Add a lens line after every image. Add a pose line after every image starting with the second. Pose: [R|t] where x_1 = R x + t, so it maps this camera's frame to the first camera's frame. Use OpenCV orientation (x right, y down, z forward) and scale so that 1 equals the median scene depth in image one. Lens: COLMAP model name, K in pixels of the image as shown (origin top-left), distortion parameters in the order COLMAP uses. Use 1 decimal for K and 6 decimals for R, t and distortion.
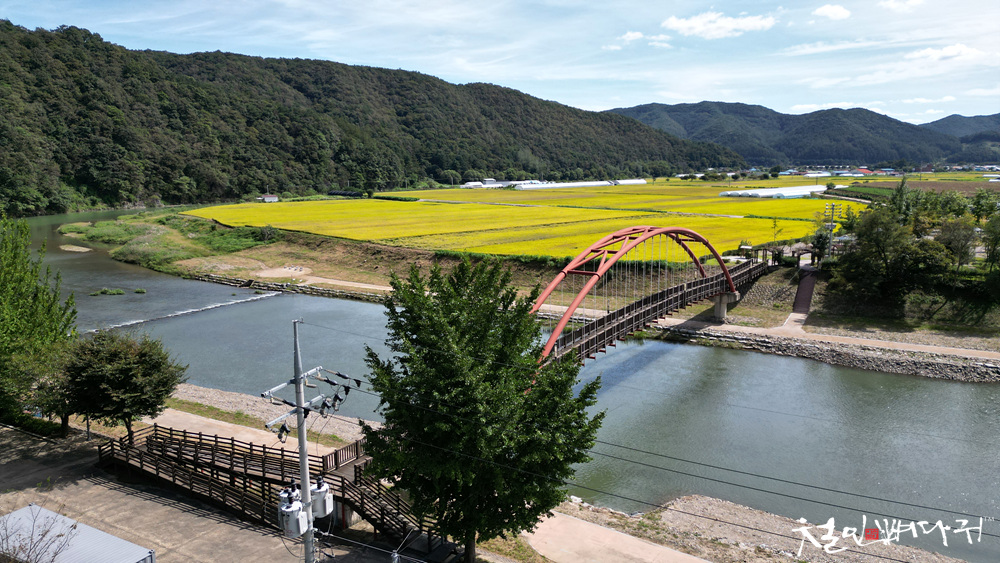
lens RADIAL K [[705.4, 0, 497.3], [0, 705.4, 282.1], [0, 0, 1]] dist [0.059999, -0.059393]
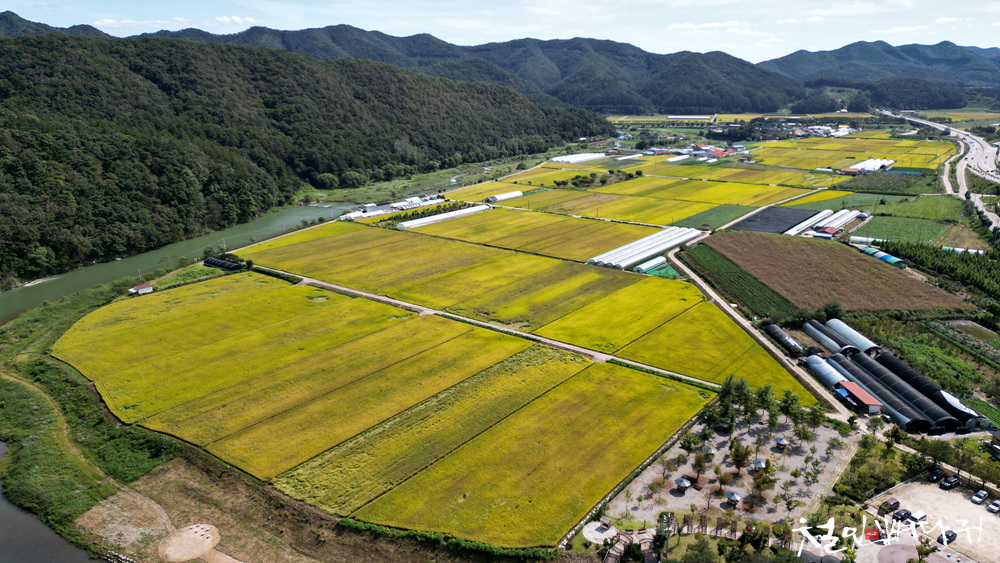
lens RADIAL K [[705.4, 0, 502.6], [0, 705.4, 278.6], [0, 0, 1]] dist [0.059999, -0.059393]
pose [[0.984145, -0.048863, 0.170503, -0.000944], [0.027723, 0.991866, 0.124229, -0.117441], [-0.175187, -0.117532, 0.977495, -0.020244]]
